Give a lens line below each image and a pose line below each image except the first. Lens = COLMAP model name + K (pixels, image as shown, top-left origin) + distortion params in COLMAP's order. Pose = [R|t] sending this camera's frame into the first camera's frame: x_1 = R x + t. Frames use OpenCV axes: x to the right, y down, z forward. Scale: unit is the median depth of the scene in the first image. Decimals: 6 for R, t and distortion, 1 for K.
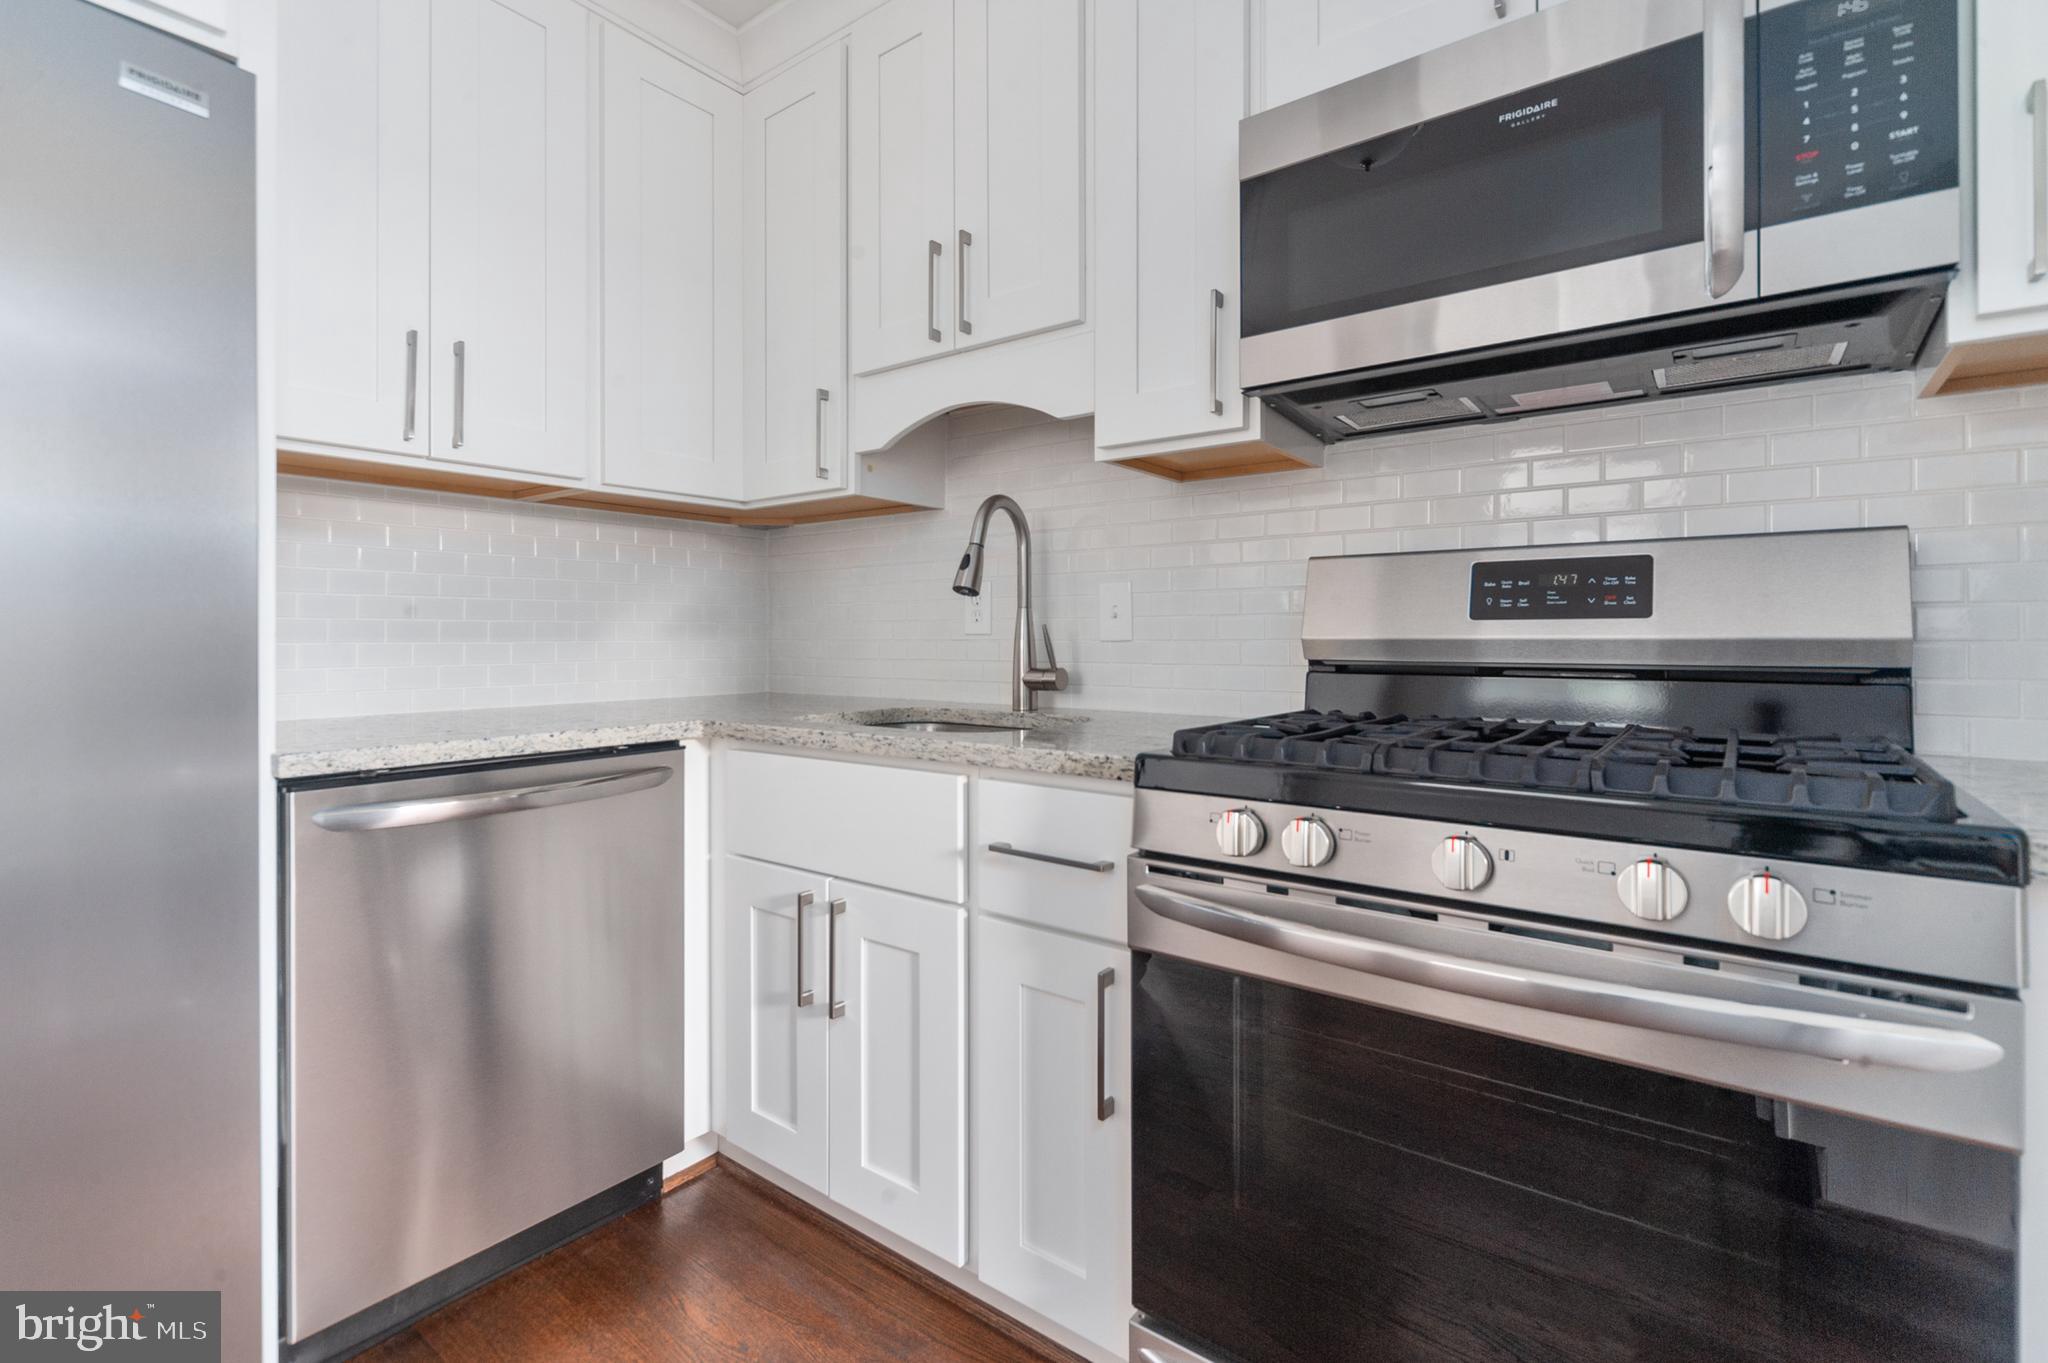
lens RADIAL K [[934.4, 0, 1017.7], [0, 934.4, 636.8], [0, 0, 1]] dist [-0.000448, -0.000339]
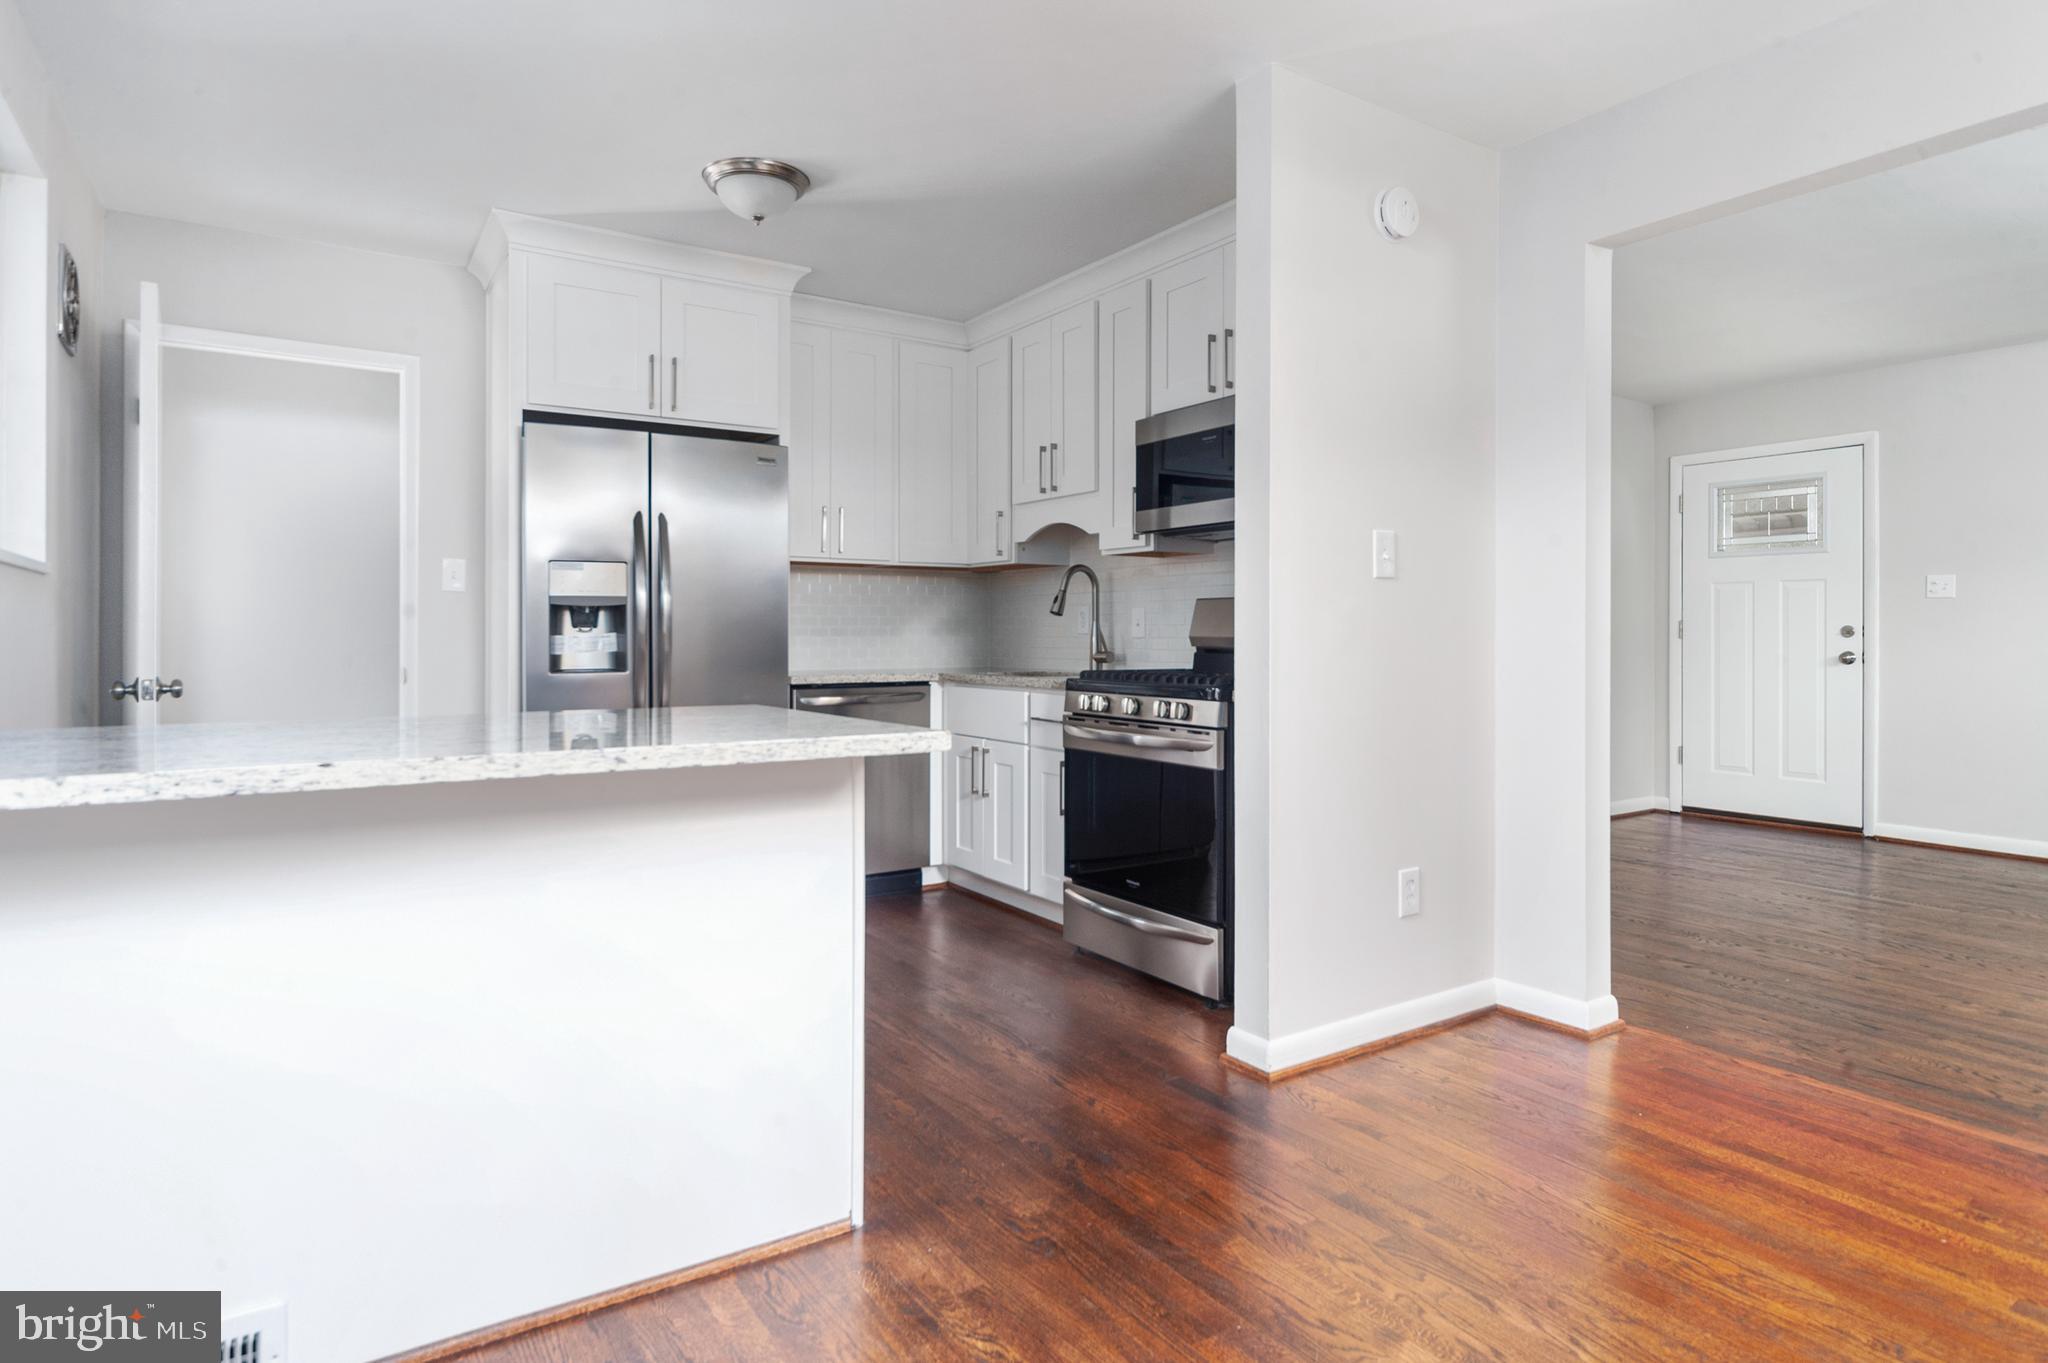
lens RADIAL K [[1132.6, 0, 1021.1], [0, 1132.6, 630.6], [0, 0, 1]] dist [0.001333, 0.001447]
pose [[0.942030, 0.001460, -0.335525, 0.854484], [-0.001506, 0.999999, 0.000124, -0.013156], [0.335525, 0.000388, 0.942031, -1.671517]]
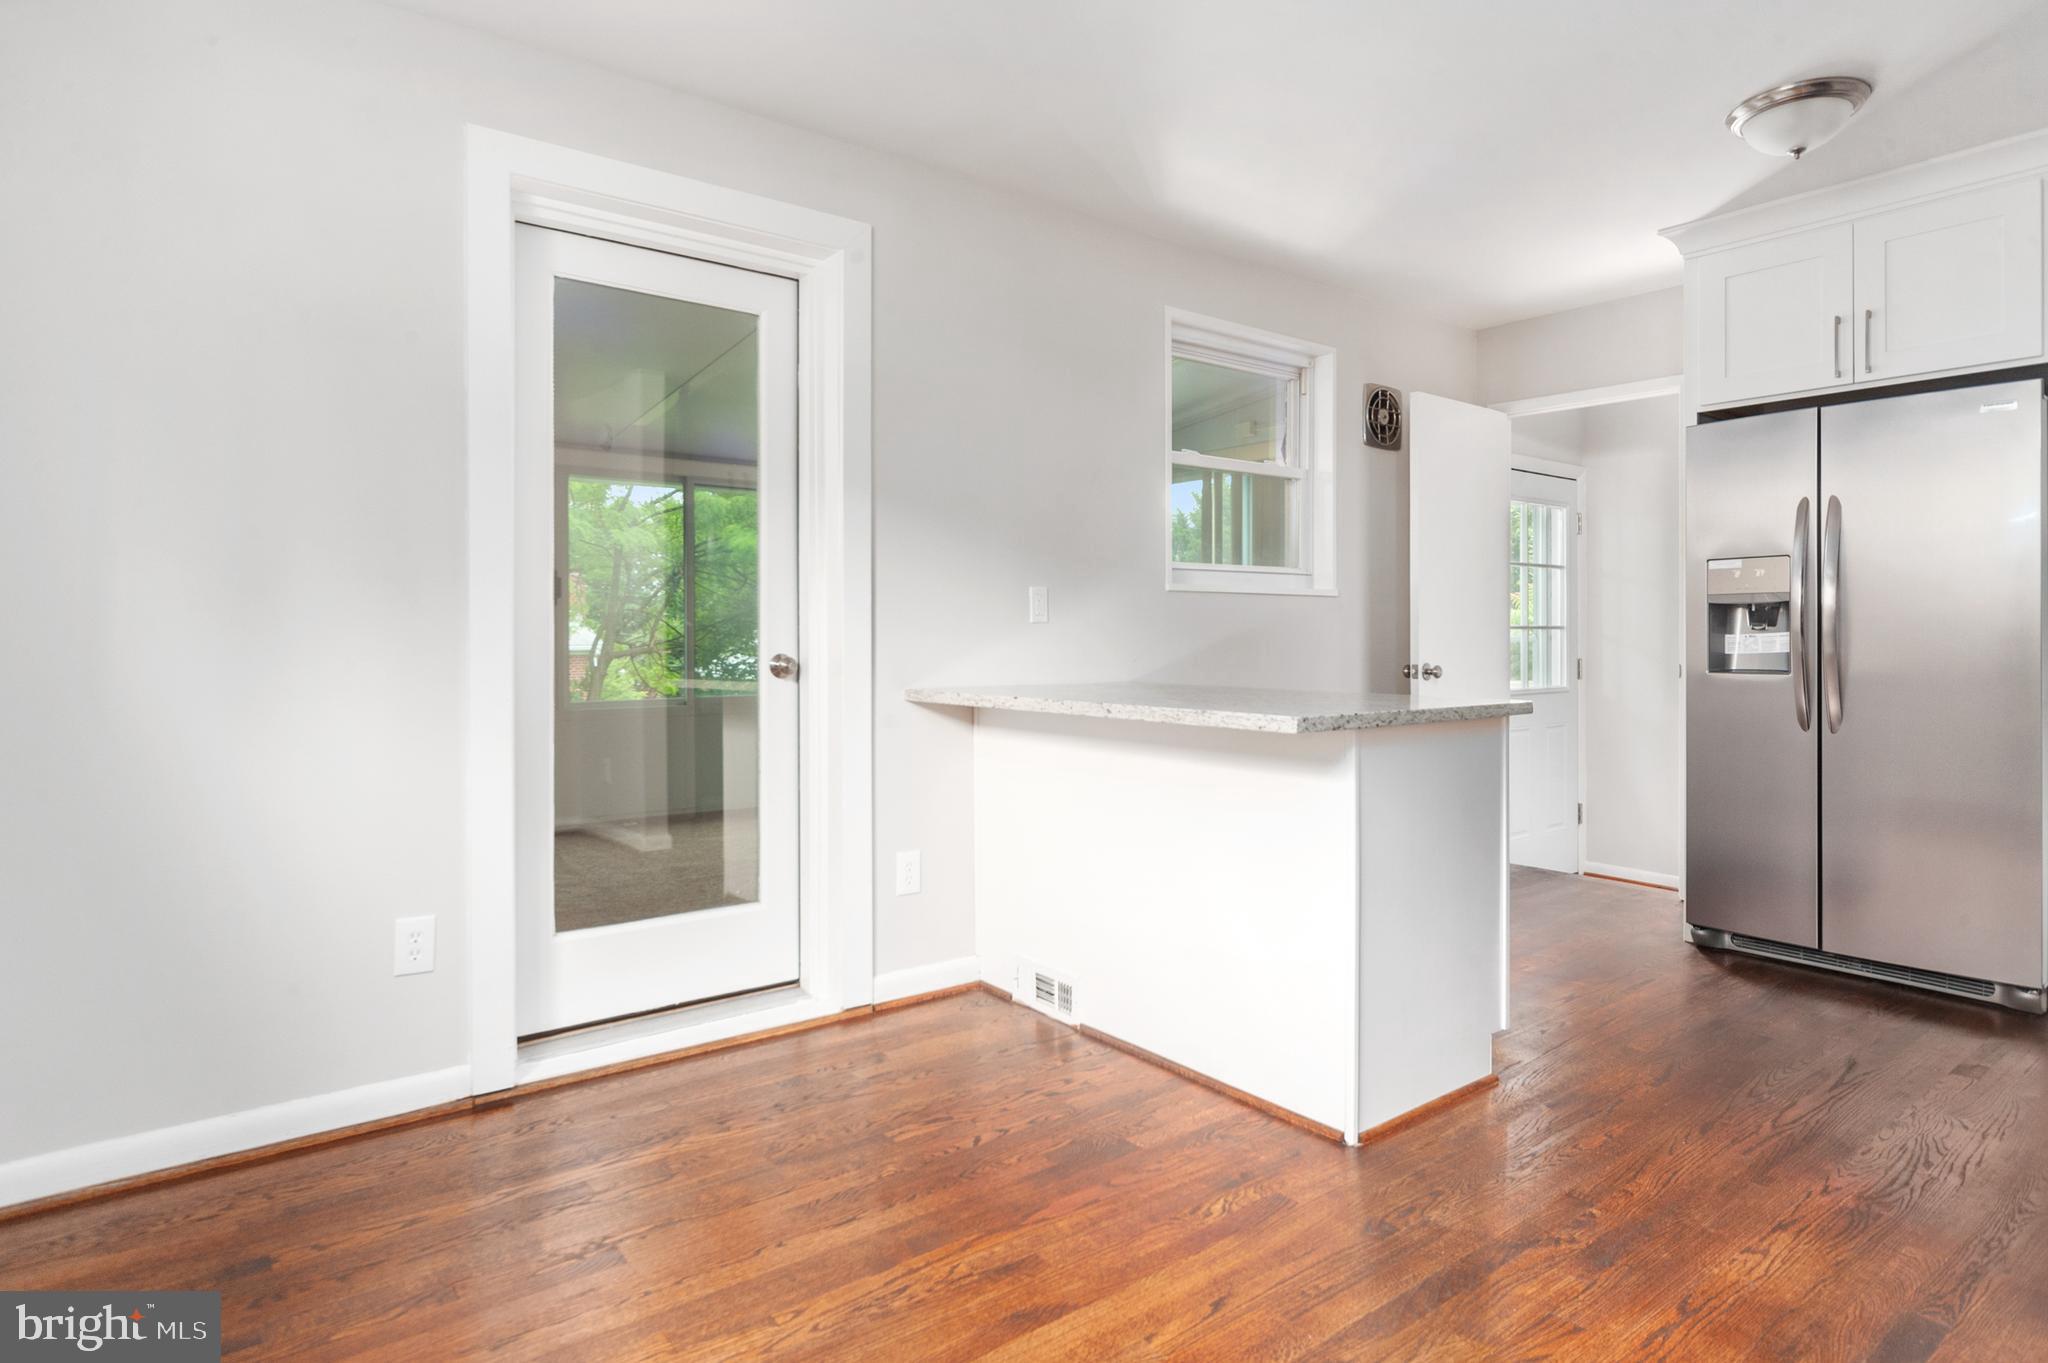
lens RADIAL K [[1132.6, 0, 1021.1], [0, 1132.6, 630.6], [0, 0, 1]] dist [0.001333, 0.001447]
pose [[-0.257488, -0.000063, -0.966281, 1.855175], [0.005411, 0.999984, -0.001507, -0.013391], [0.966266, -0.005617, -0.257484, -0.490152]]
